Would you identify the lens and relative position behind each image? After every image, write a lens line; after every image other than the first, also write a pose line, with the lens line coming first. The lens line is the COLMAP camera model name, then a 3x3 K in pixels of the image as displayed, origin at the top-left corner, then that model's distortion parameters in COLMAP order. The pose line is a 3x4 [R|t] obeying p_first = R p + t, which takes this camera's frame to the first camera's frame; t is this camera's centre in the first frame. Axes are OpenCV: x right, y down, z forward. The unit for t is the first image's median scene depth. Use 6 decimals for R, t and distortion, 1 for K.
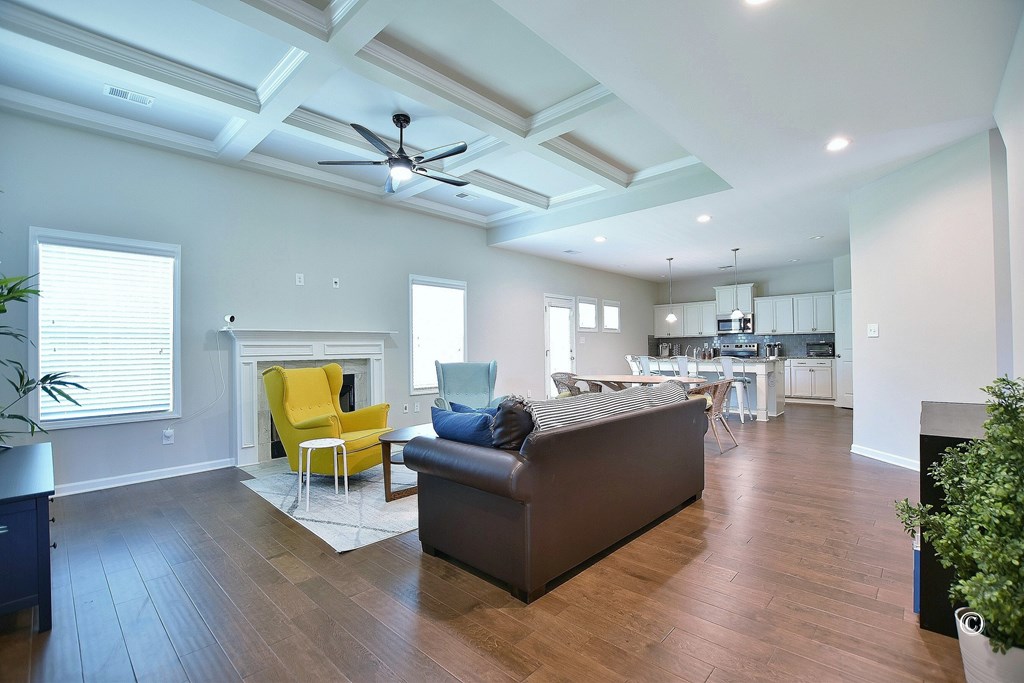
lens RADIAL K [[454.8, 0, 518.7], [0, 454.8, 343.8], [0, 0, 1]] dist [-0.002955, -0.000164]
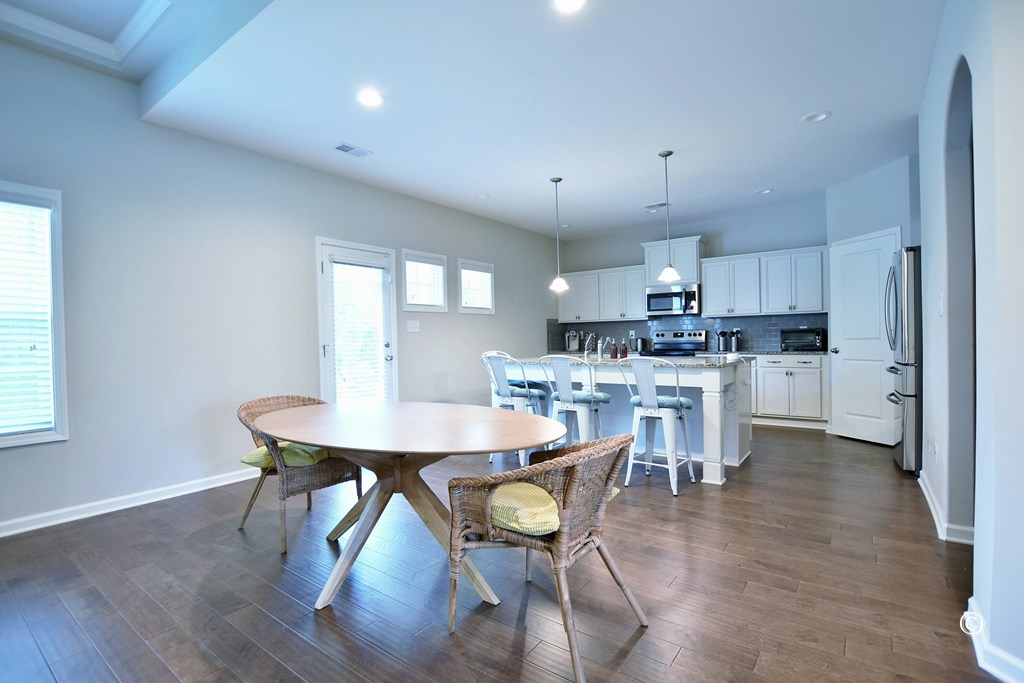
lens RADIAL K [[480.0, 0, 512.0], [0, 480.0, 341.5], [0, 0, 1]] dist [0.002269, 0.000218]
pose [[0.995270, -0.007481, 0.096858, 0.201077], [0.005785, 0.999825, 0.017777, 0.001260], [-0.096974, -0.017132, 0.995139, 0.377408]]
